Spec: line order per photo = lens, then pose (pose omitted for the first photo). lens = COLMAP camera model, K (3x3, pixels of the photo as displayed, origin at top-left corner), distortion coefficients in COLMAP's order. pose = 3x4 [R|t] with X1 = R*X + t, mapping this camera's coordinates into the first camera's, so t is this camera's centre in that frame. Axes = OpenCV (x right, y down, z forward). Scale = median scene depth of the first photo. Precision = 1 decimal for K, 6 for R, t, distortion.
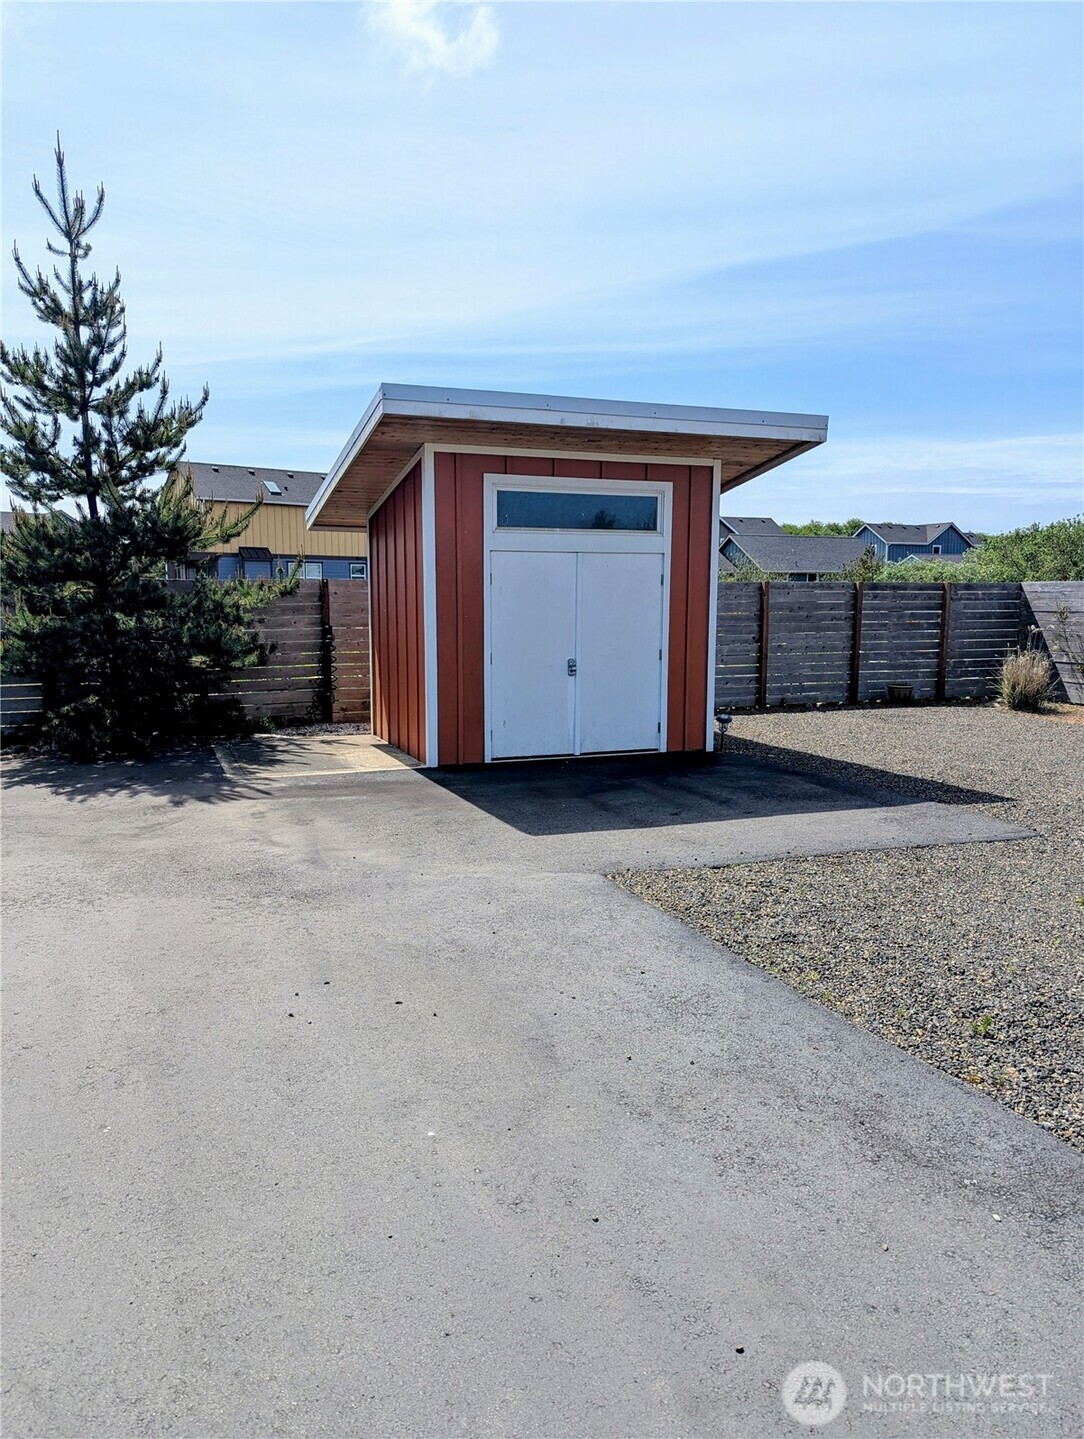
lens RADIAL K [[961.8, 0, 547.9], [0, 961.8, 722.1], [0, 0, 1]] dist [0.032899, -0.006286]
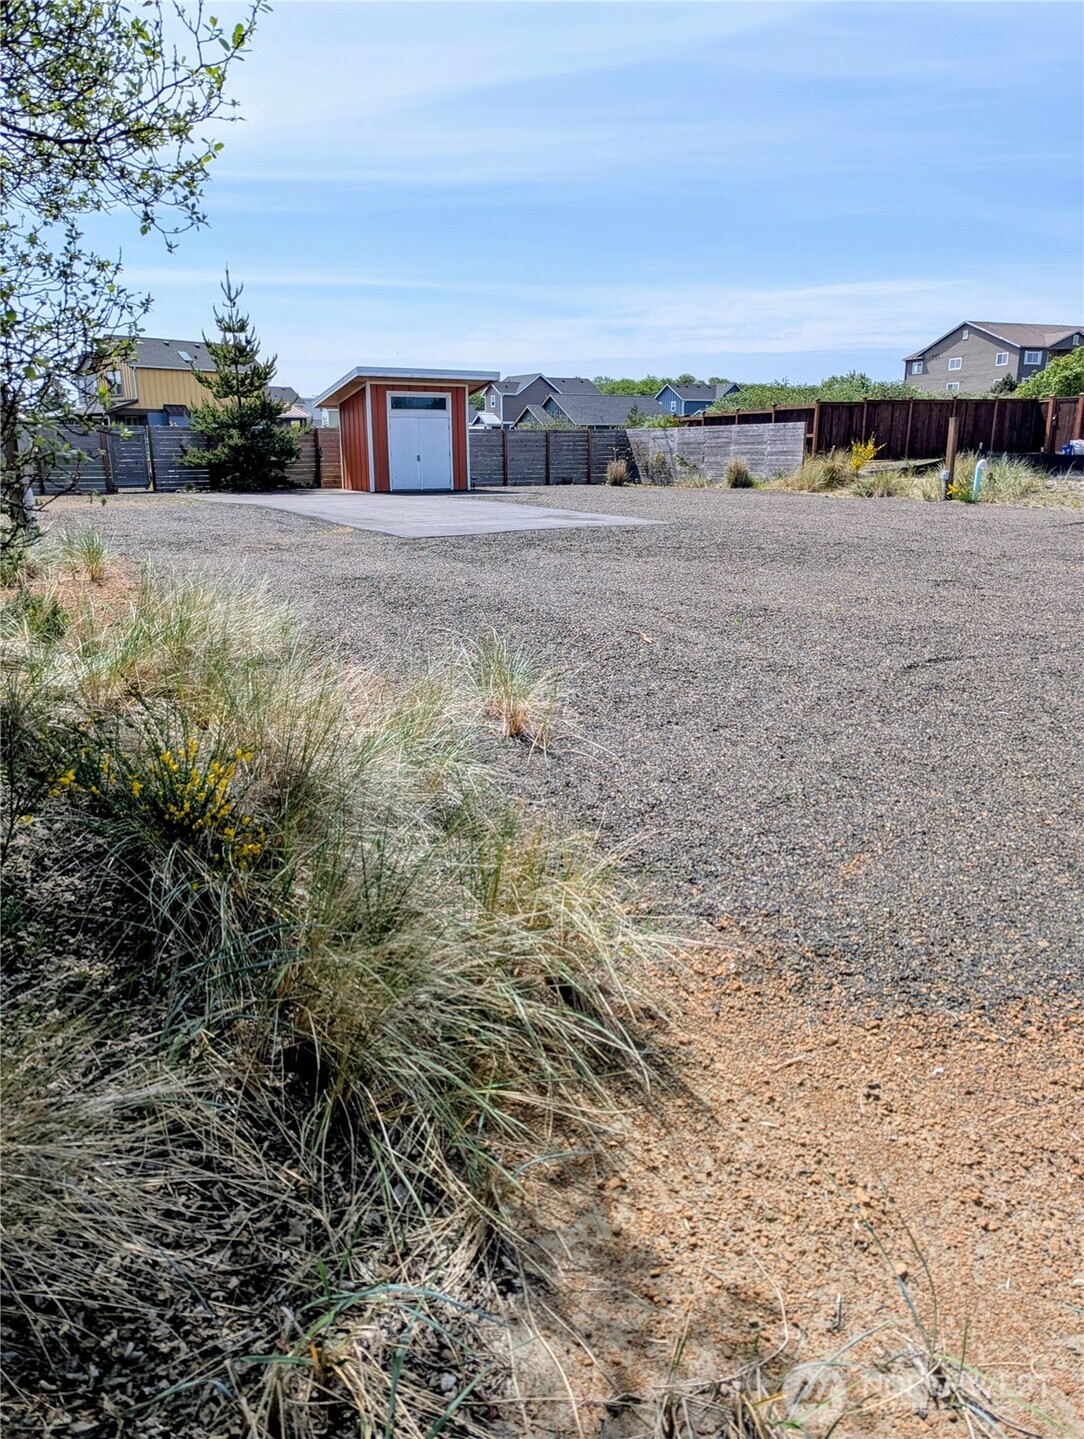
lens RADIAL K [[961.8, 0, 543.5], [0, 961.8, 714.7], [0, 0, 1]] dist [0.032899, -0.006286]
pose [[0.990542, -0.041976, 0.130629, -0.015051], [0.023776, 0.990163, 0.137884, 0.314314], [-0.135132, -0.133474, 0.981796, -1.997793]]
